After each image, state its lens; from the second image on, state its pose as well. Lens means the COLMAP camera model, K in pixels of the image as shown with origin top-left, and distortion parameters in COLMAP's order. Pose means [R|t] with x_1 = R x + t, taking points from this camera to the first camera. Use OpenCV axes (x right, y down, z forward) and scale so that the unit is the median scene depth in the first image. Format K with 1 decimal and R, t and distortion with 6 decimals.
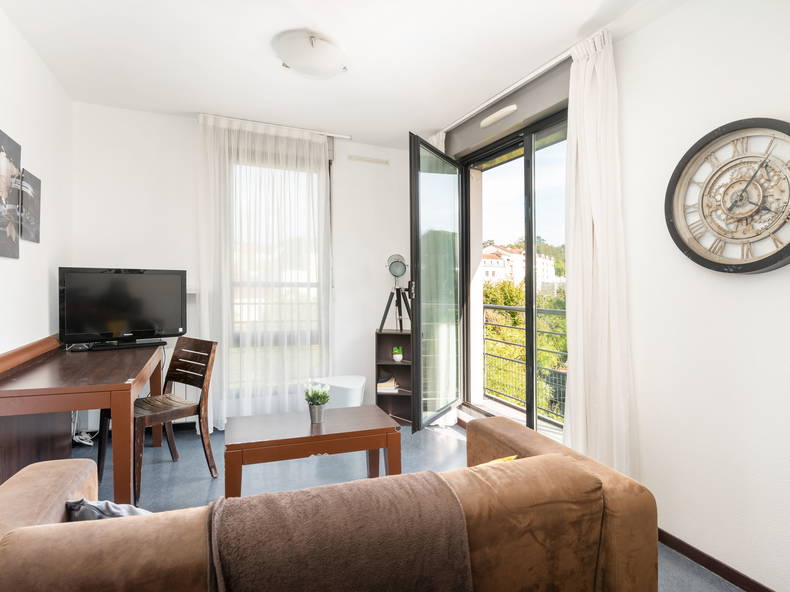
lens RADIAL K [[460.4, 0, 396.0], [0, 460.4, 299.6], [0, 0, 1]] dist [-0.000033, -0.001189]
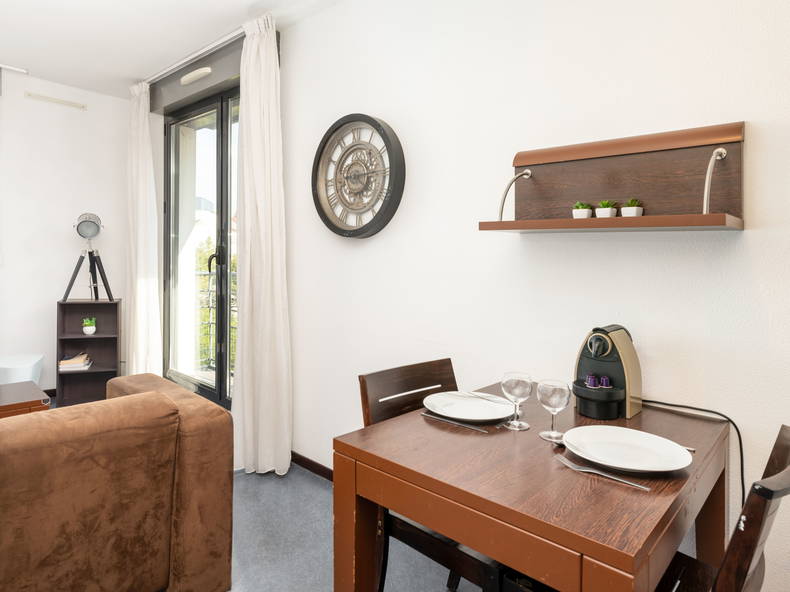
lens RADIAL K [[496.7, 0, 393.7], [0, 496.7, 268.9], [0, 0, 1]] dist [-0.000248, -0.000804]
pose [[0.900690, -0.004992, 0.434433, 0.124999], [0.006036, 0.999981, -0.001023, 0.014210], [-0.434419, 0.003544, 0.900704, -0.119165]]
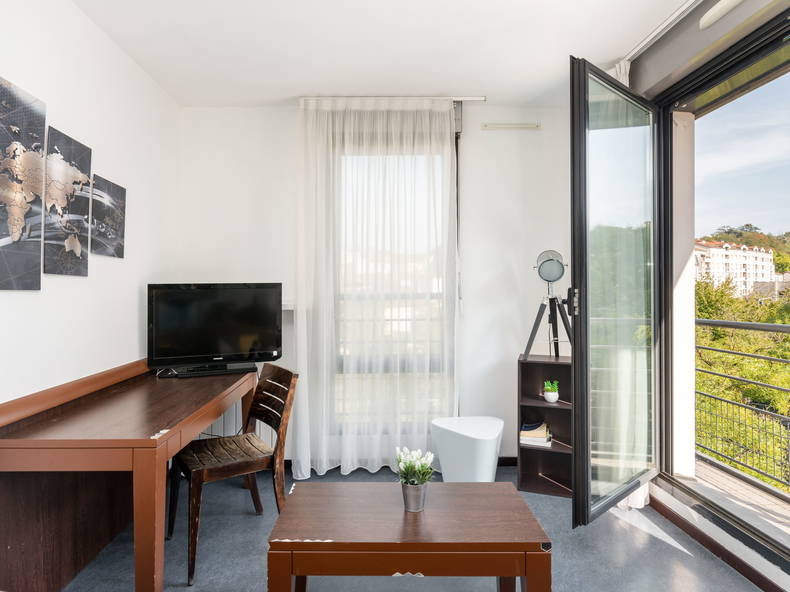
lens RADIAL K [[461.9, 0, 361.1], [0, 461.9, 323.6], [0, 0, 1]] dist [0.002374, -0.001545]
pose [[0.922585, 0.002427, -0.385787, 0.008408], [0.011450, 0.999367, 0.033669, -0.014093], [0.385625, -0.035480, 0.921973, 0.251811]]
